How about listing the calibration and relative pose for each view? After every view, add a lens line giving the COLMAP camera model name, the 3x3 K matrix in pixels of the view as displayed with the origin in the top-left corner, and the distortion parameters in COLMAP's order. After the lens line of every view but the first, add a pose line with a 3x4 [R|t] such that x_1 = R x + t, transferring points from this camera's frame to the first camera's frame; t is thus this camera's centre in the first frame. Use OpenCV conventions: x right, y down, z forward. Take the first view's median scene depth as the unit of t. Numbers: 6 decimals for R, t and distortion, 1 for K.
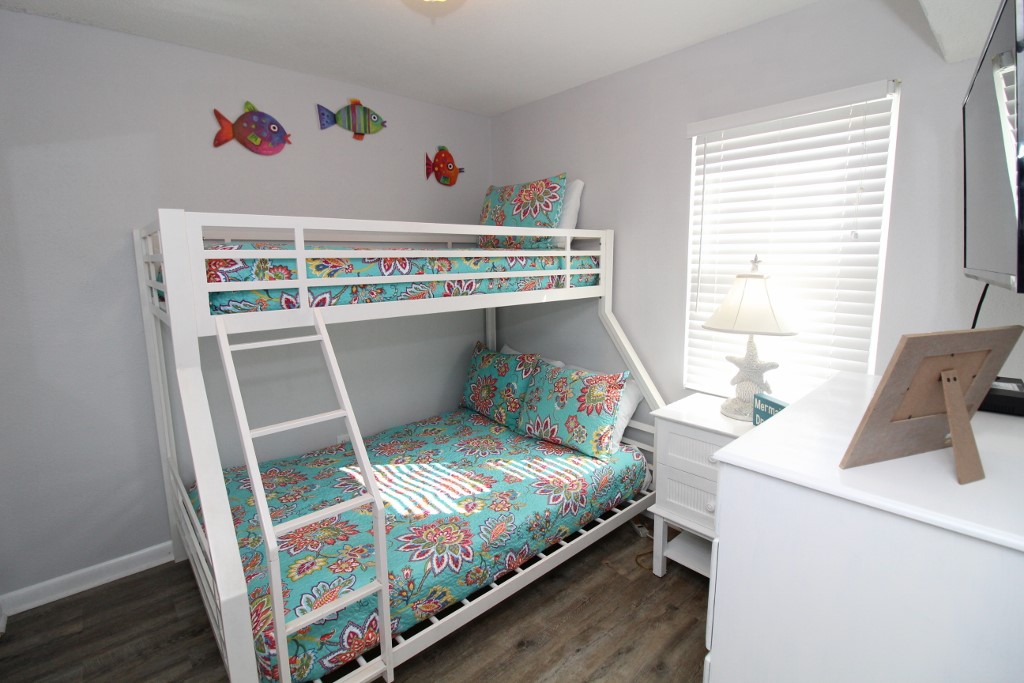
lens RADIAL K [[473.4, 0, 511.2], [0, 473.4, 328.7], [0, 0, 1]] dist [0.001648, -0.012913]
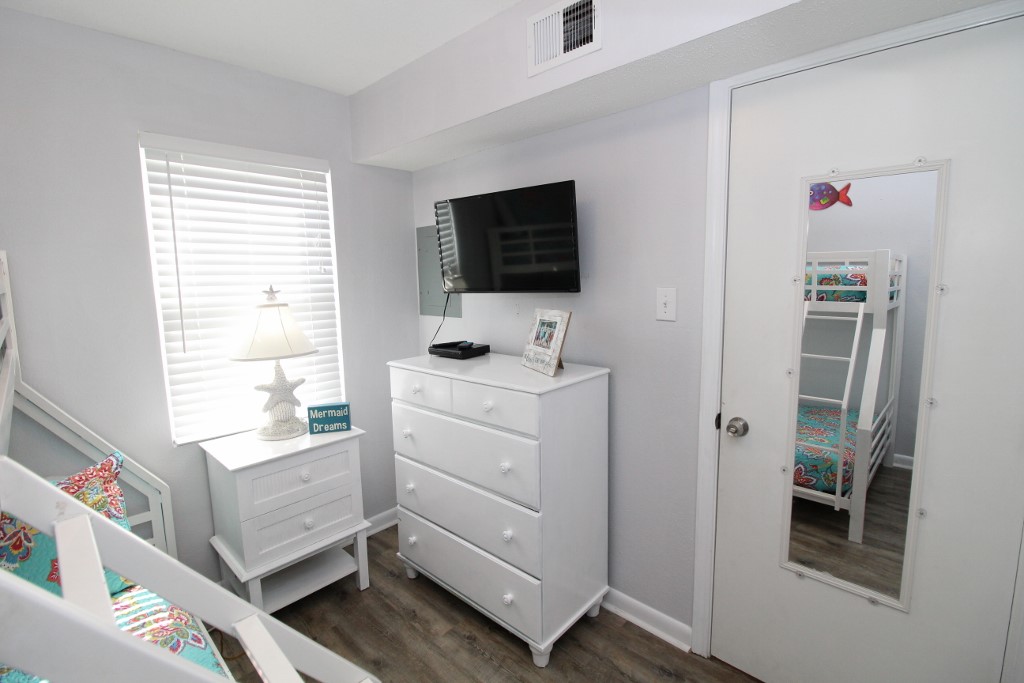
lens RADIAL K [[473.4, 0, 511.2], [0, 473.4, 328.7], [0, 0, 1]] dist [0.001648, -0.012913]
pose [[-0.079620, -0.103151, 0.991474, -0.593923], [0.165632, 0.979436, 0.115200, -0.091424], [-0.982968, 0.173392, -0.060898, 0.530110]]
